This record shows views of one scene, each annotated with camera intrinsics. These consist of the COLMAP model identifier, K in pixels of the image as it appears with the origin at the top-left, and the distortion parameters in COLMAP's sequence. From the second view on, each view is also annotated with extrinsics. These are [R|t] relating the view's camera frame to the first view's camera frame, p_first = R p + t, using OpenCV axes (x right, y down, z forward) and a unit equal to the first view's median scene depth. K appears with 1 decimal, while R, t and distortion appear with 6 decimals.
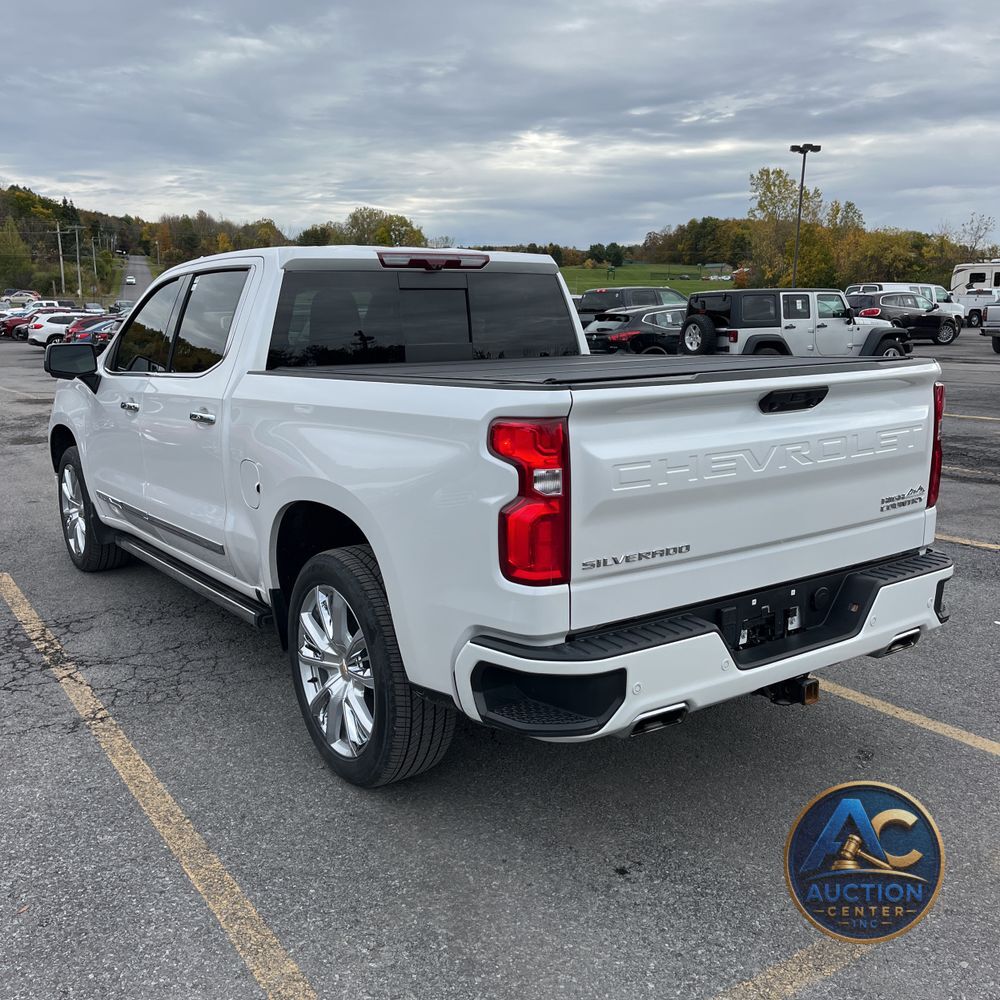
lens RADIAL K [[1021.9, 0, 505.2], [0, 1021.9, 503.2], [0, 0, 1]] dist [0.010309, 0.000963]
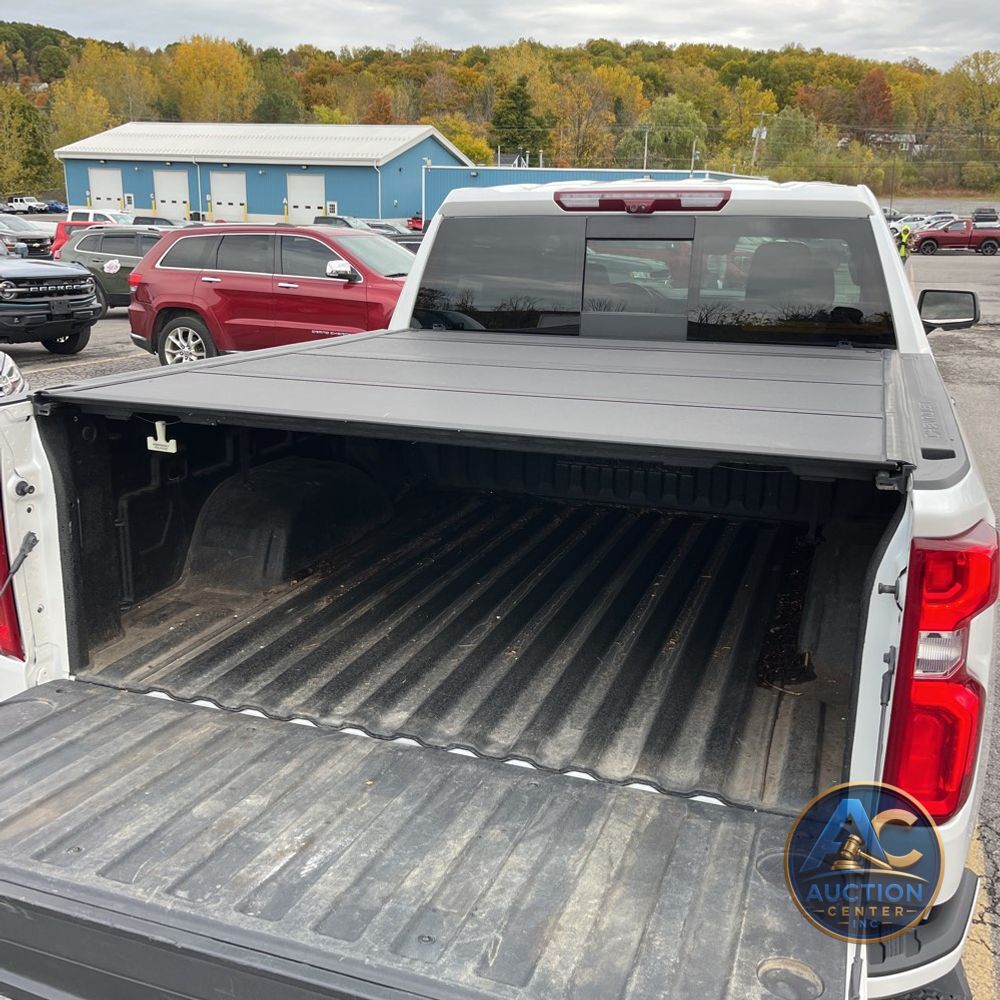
lens RADIAL K [[1006.5, 0, 493.1], [0, 1006.5, 500.3], [0, 0, 1]] dist [0.035238, -0.025974]
pose [[0.572887, 0.233013, -0.785815, 0.630656], [-0.165235, 0.971888, 0.167725, -0.170292], [0.802806, 0.033757, 0.595284, 0.633376]]
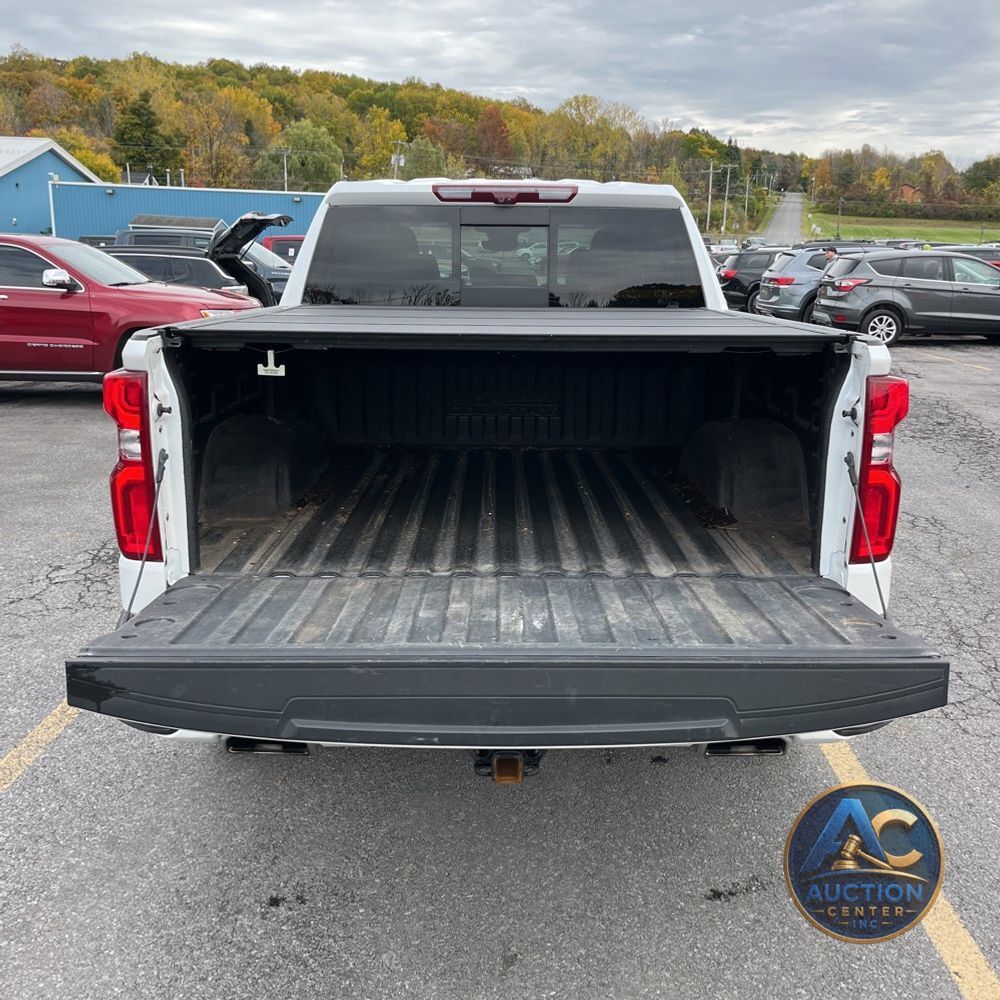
lens RADIAL K [[1006.1, 0, 512.7], [0, 1006.1, 499.6], [0, 0, 1]] dist [0.039745, -0.028281]
pose [[0.824346, 0.155211, -0.544392, 0.594726], [-0.123599, 0.987825, 0.094477, -0.072038], [0.552428, -0.010596, 0.833493, 0.335517]]
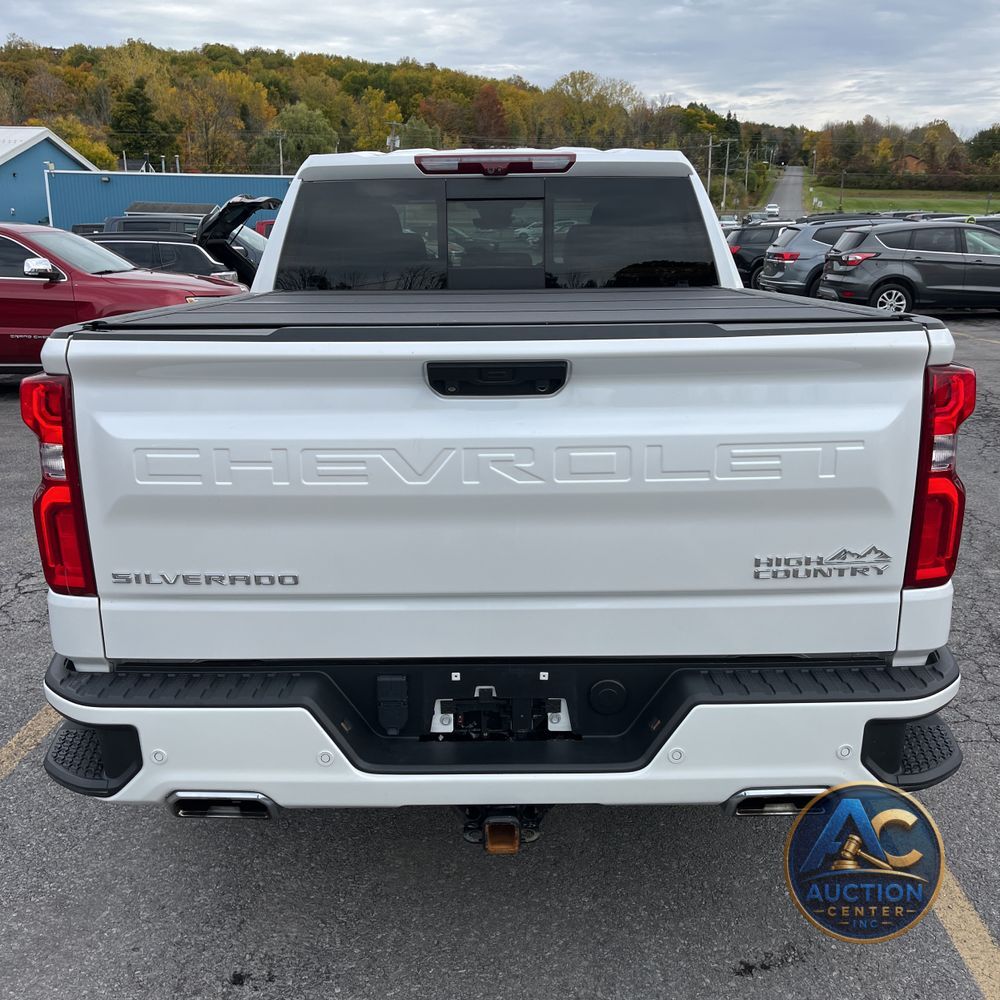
lens RADIAL K [[1006.5, 0, 493.1], [0, 1006.5, 500.3], [0, 0, 1]] dist [0.035238, -0.025974]
pose [[0.815052, 0.154007, -0.558544, 0.540848], [-0.107509, 0.987484, 0.115396, -0.083880], [0.569326, -0.034005, 0.821409, 0.424290]]
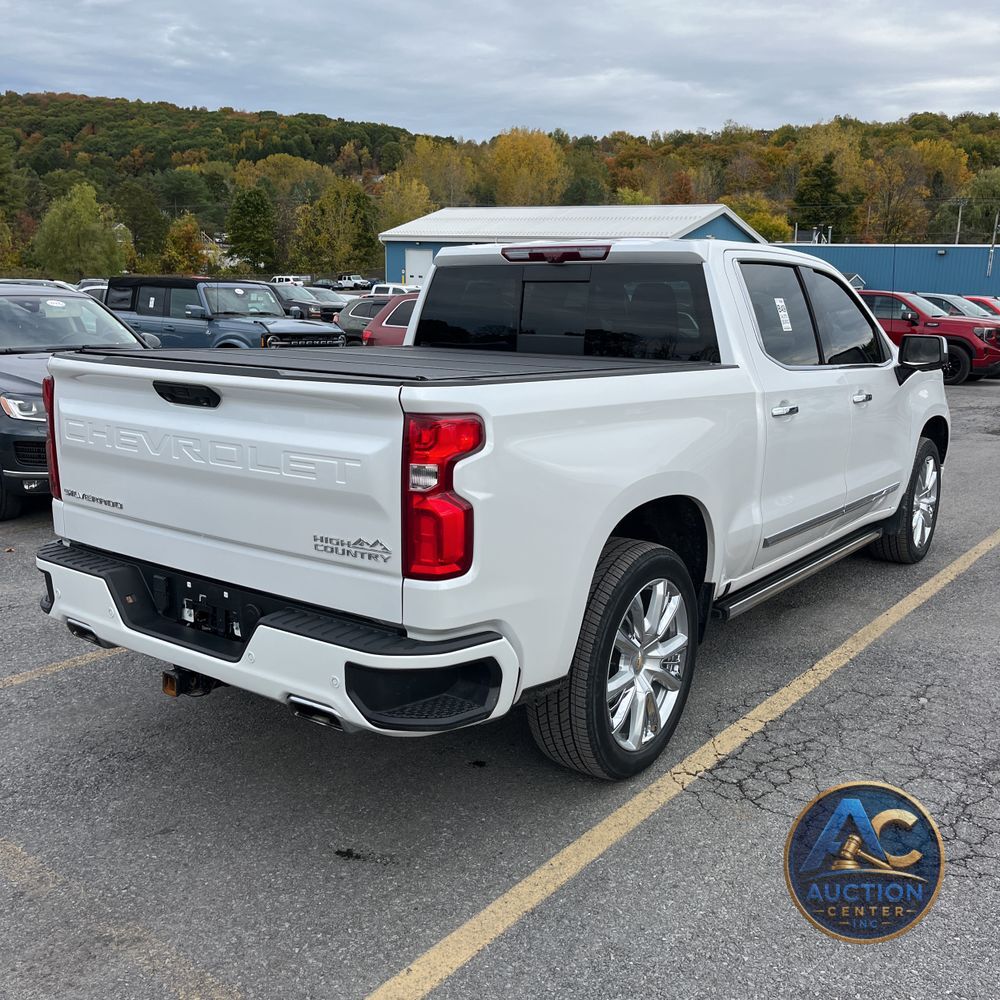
lens RADIAL K [[1013.2, 0, 496.7], [0, 1013.2, 495.2], [0, 0, 1]] dist [0.028622, -0.016534]
pose [[0.321671, 0.198531, -0.925804, 1.137393], [-0.192711, 0.971033, 0.141273, -0.175531], [0.927033, 0.132969, 0.350612, 0.810081]]
